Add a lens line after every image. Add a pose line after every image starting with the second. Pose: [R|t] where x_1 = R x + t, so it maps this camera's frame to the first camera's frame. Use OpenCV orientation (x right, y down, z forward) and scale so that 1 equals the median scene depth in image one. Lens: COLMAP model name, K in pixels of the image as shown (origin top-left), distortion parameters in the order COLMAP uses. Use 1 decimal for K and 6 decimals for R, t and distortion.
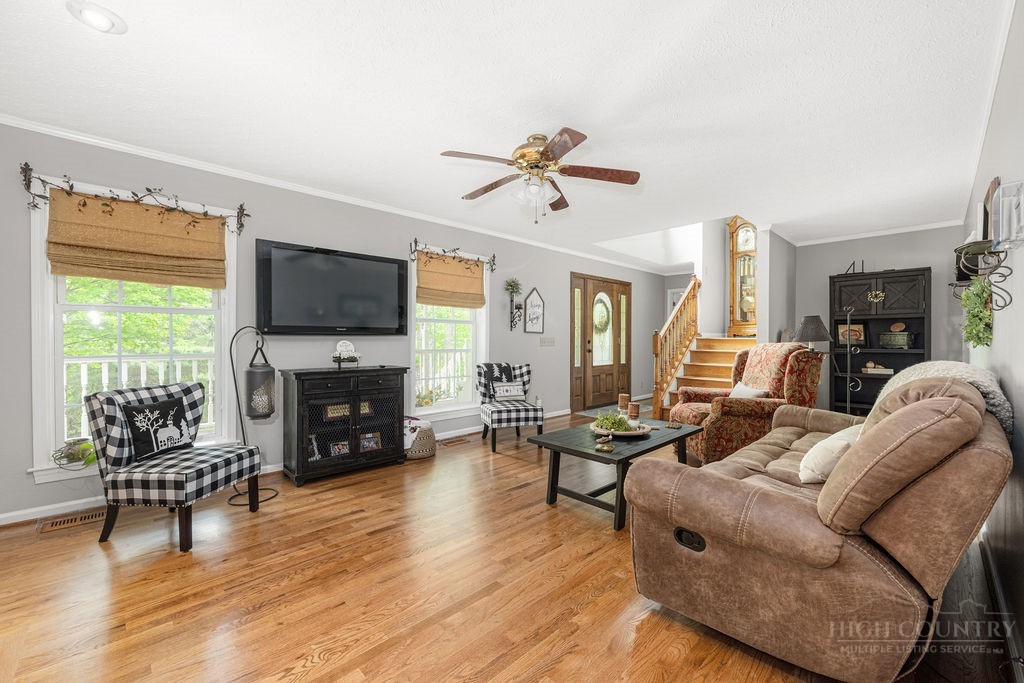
lens RADIAL K [[409.9, 0, 510.1], [0, 409.9, 342.2], [0, 0, 1]] dist [-0.003565, -0.000139]
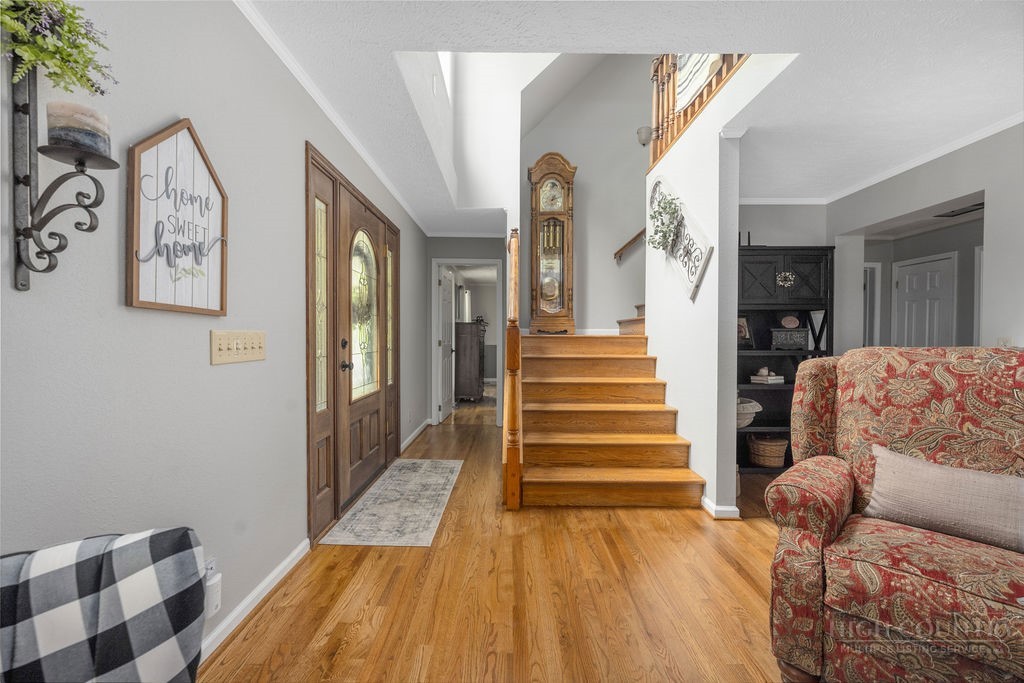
lens RADIAL K [[409.9, 0, 513.9], [0, 409.9, 342.5], [0, 0, 1]] dist [-0.003565, -0.000139]
pose [[0.693391, -0.009334, 0.720501, 0.019783], [0.003857, 0.999950, 0.009242, -0.005546], [-0.720551, -0.003629, 0.693392, 0.637581]]
